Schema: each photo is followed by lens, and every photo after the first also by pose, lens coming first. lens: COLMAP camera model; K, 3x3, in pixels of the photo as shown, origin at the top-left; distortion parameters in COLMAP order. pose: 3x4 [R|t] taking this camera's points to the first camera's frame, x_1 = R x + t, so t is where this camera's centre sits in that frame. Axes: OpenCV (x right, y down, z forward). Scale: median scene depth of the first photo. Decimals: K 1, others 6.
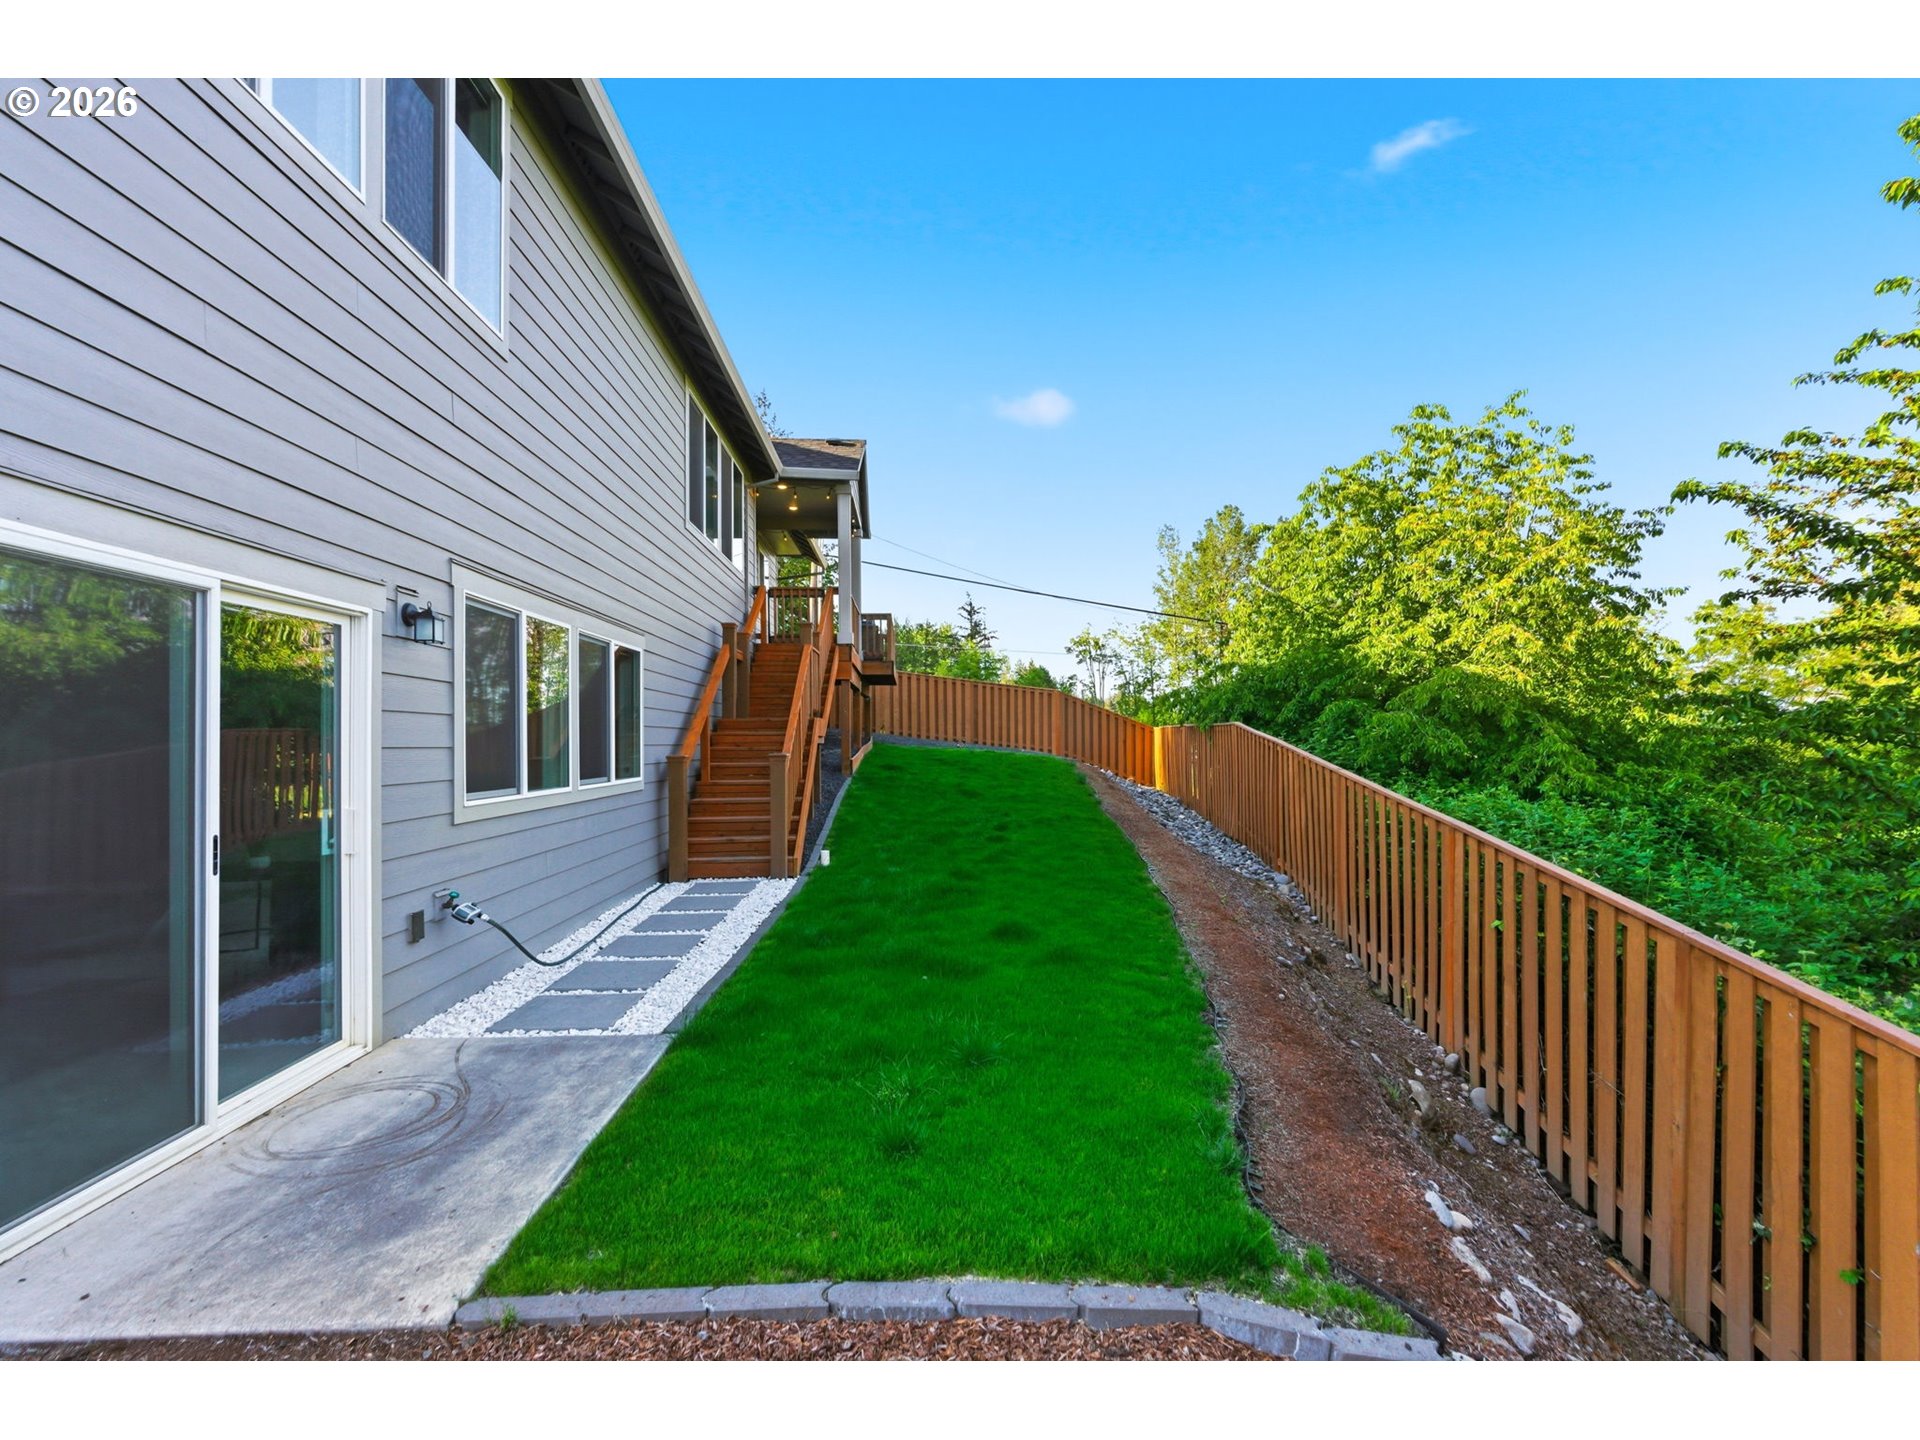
lens RADIAL K [[863.8, 0, 960.0], [0, 863.8, 720.0], [0, 0, 1]] dist [0.003833, 0.000755]
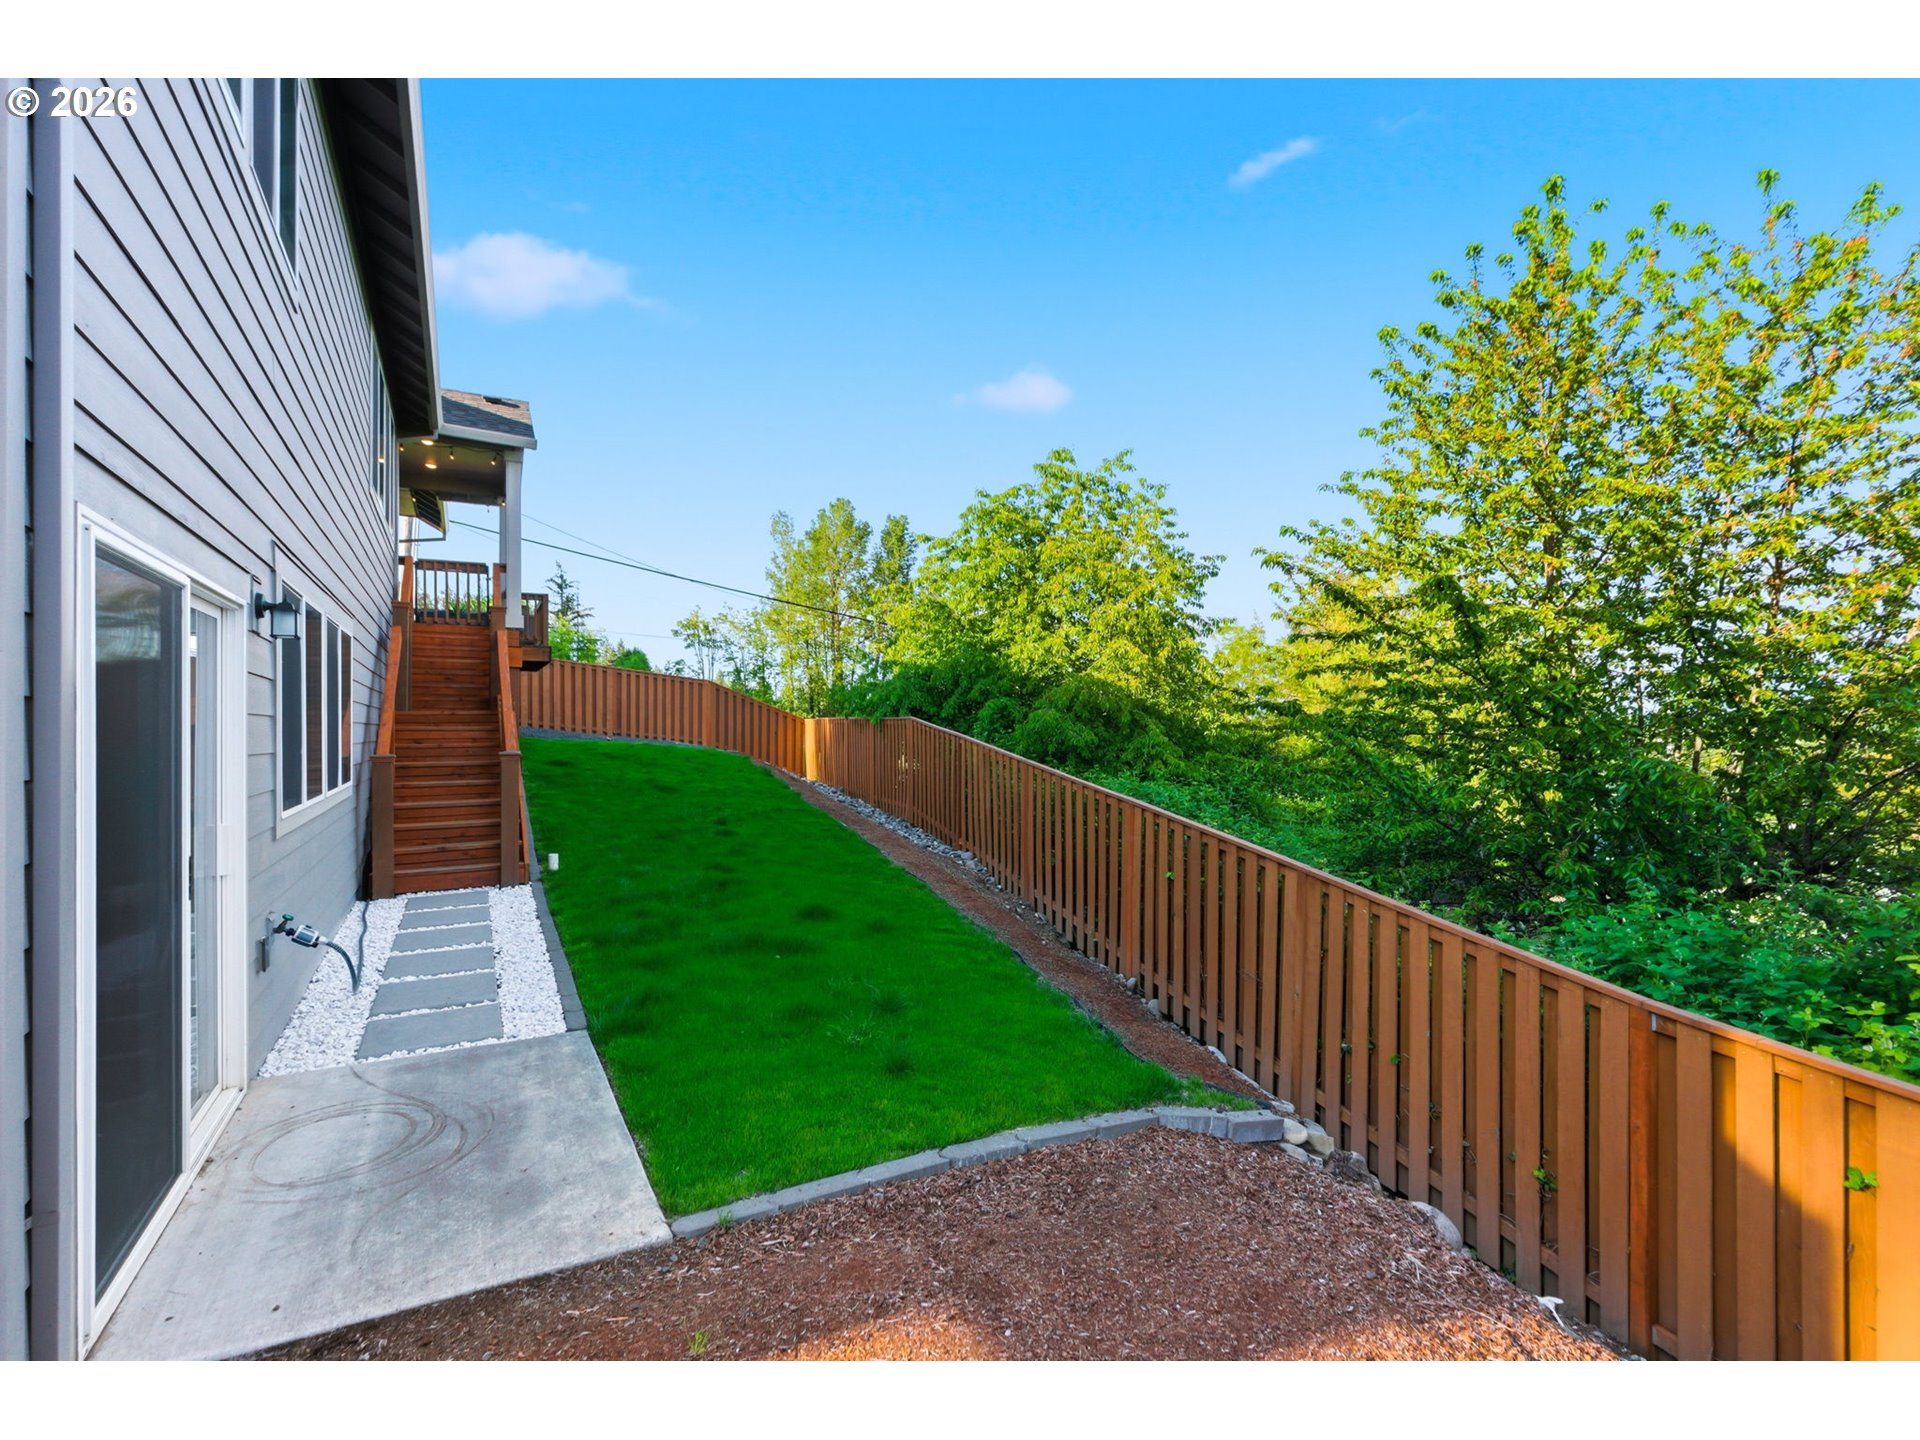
lens RADIAL K [[890.8, 0, 957.5], [0, 890.8, 717.7], [0, 0, 1]] dist [0.003898, 0.000440]
pose [[0.901764, 0.006316, 0.432182, -0.173455], [-0.011048, 0.999903, 0.008438, -0.010356], [-0.432087, -0.012384, 0.901747, -0.064959]]
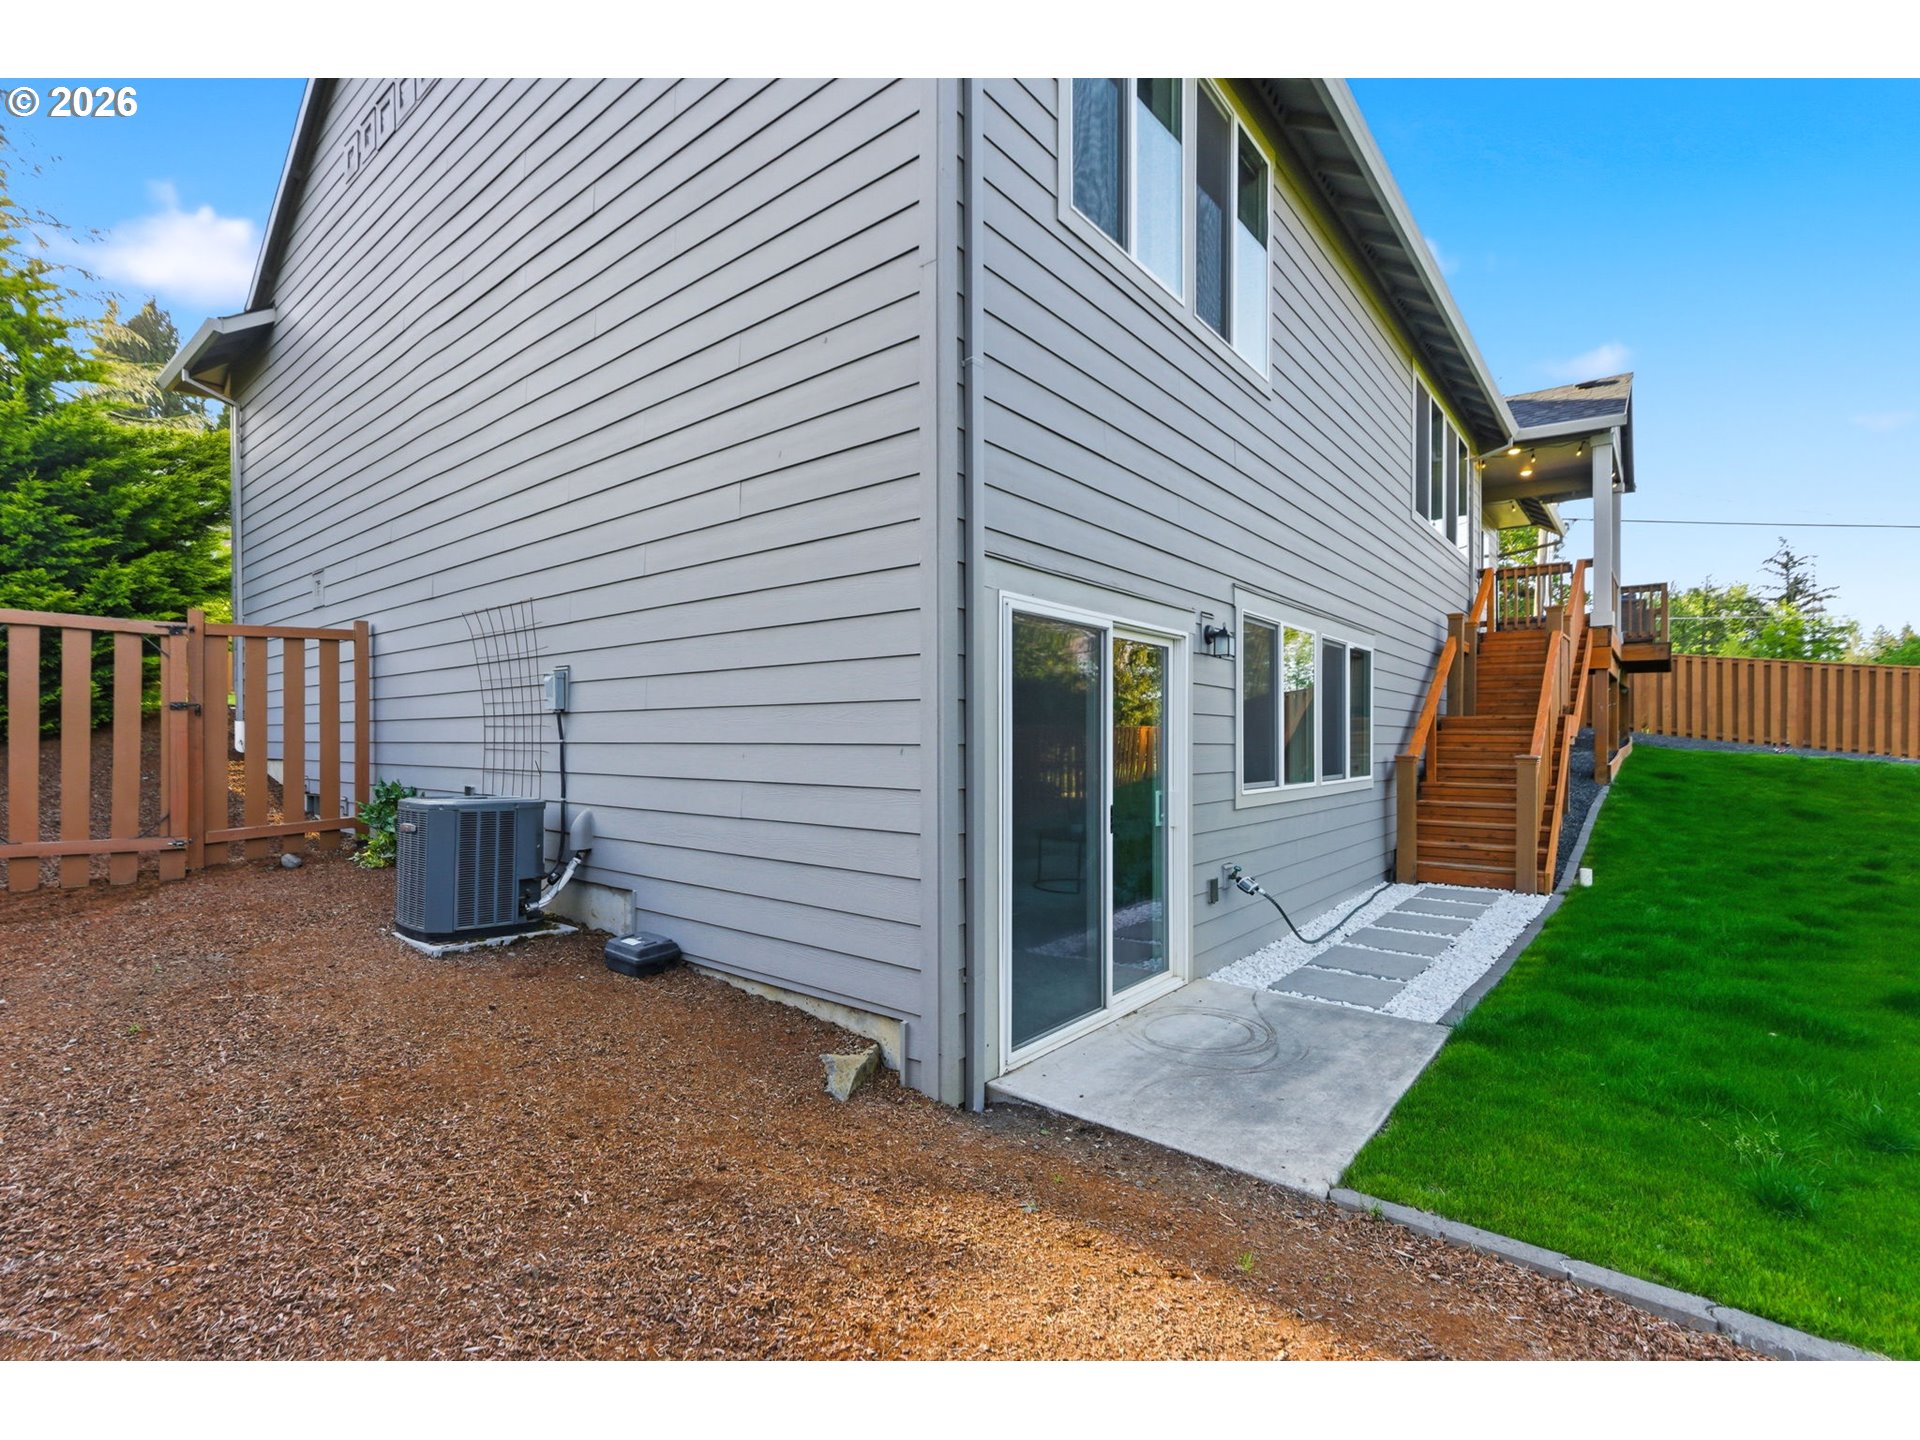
lens RADIAL K [[878.3, 0, 961.0], [0, 878.3, 740.5], [0, 0, 1]] dist [0.001555, -0.000034]
pose [[0.740184, 0.012346, -0.672291, -0.028283], [0.005501, 0.999687, 0.024414, -0.002306], [0.672382, -0.021769, 0.739884, -0.067658]]
